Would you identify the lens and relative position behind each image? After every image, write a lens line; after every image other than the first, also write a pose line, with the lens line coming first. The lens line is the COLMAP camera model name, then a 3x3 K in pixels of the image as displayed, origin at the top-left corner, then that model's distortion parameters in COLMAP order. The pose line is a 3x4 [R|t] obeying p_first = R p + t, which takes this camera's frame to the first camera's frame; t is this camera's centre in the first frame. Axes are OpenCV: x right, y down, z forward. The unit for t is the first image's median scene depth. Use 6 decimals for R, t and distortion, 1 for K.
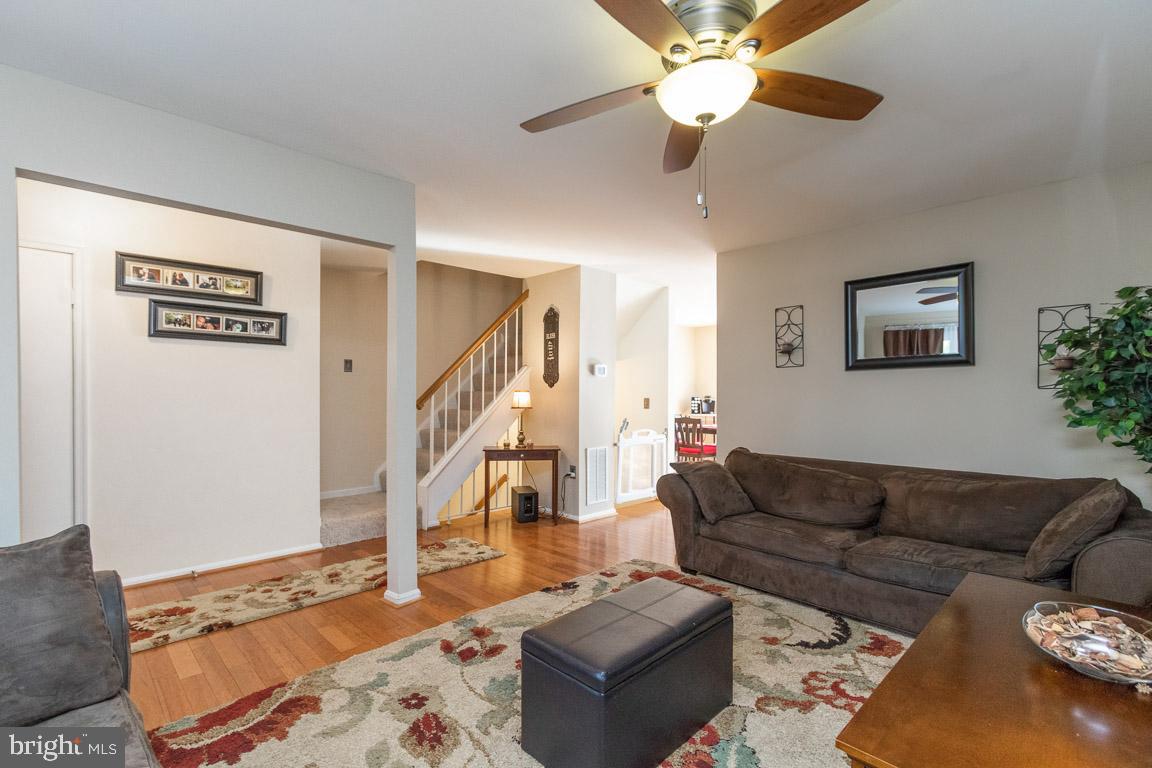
lens RADIAL K [[517.7, 0, 578.2], [0, 517.7, 399.5], [0, 0, 1]] dist [0.000040, -0.000027]
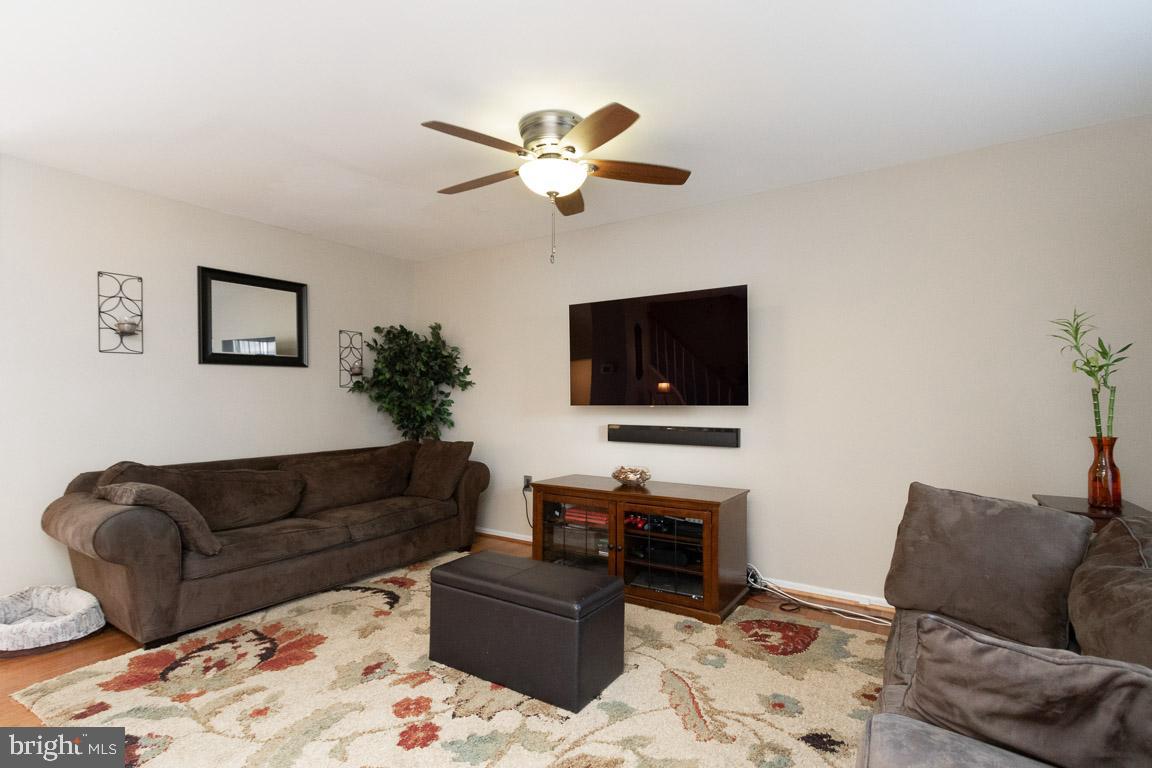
lens RADIAL K [[532.4, 0, 571.5], [0, 532.4, 388.3], [0, 0, 1]] dist [0.000830, -0.000079]
pose [[-0.193706, 0.015551, 0.980936, -0.675209], [0.008523, 0.999863, -0.014168, 0.008945], [-0.981023, 0.005616, -0.193812, 0.681864]]
